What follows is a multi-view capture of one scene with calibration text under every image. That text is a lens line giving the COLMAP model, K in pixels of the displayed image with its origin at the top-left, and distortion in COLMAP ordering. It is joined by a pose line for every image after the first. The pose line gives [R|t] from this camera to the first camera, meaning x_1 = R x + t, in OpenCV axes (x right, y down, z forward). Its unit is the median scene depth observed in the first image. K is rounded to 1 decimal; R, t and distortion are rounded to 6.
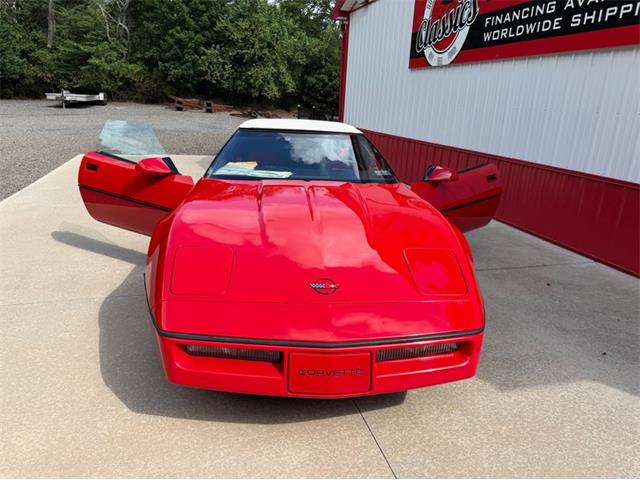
lens RADIAL K [[457.9, 0, 321.8], [0, 457.9, 240.0], [0, 0, 1]] dist [-0.005175, -0.010769]
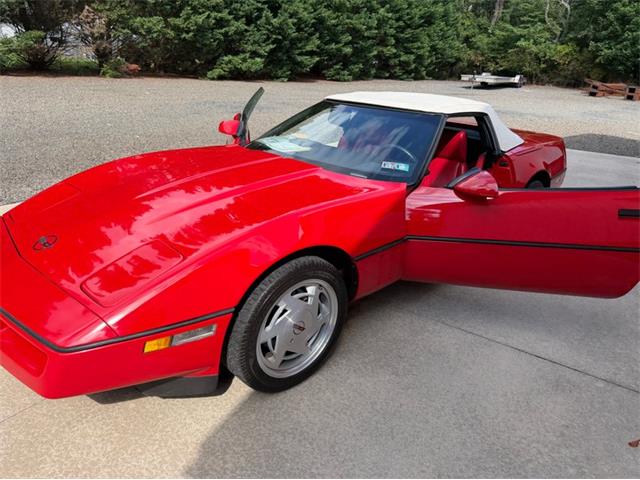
lens RADIAL K [[450.3, 0, 323.4], [0, 450.3, 237.9], [0, 0, 1]] dist [0.006239, -0.011057]
pose [[0.636211, 0.266290, -0.724103, 0.348457], [-0.243410, 0.959892, 0.139138, -0.062239], [0.732112, 0.087733, 0.675511, 0.243198]]
